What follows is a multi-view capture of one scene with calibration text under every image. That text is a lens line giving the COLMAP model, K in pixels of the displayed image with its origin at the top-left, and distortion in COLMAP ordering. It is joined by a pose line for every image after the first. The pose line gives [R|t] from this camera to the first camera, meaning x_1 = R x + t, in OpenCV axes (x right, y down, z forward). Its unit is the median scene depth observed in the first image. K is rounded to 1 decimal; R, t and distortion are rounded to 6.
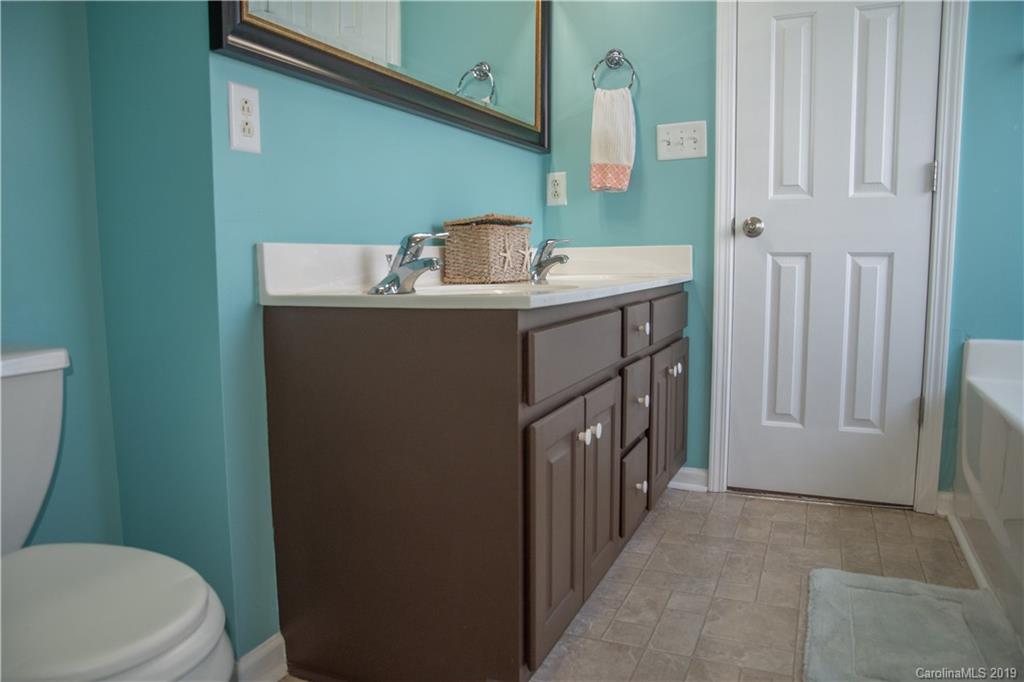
lens RADIAL K [[702.1, 0, 512.3], [0, 702.1, 345.2], [0, 0, 1]] dist [-0.117345, 0.078326]
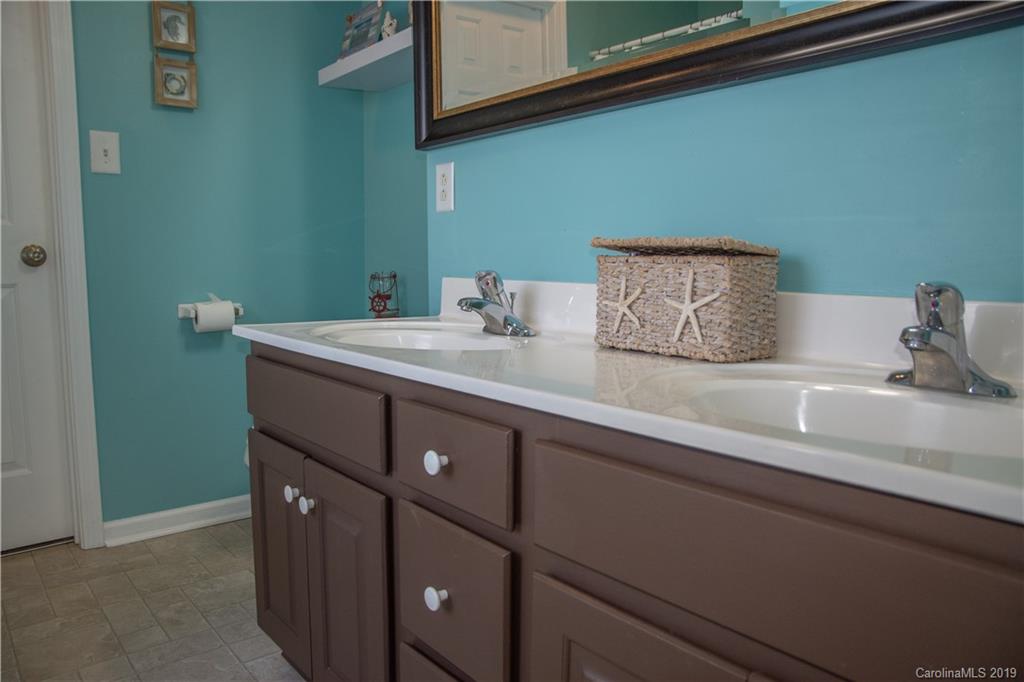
lens RADIAL K [[702.1, 0, 512.3], [0, 702.1, 345.2], [0, 0, 1]] dist [-0.117345, 0.078326]
pose [[-0.408529, 0.097480, -0.907525, 0.887986], [-0.141005, 0.975604, 0.168267, -0.283837], [0.901788, 0.196707, -0.384817, 1.775110]]
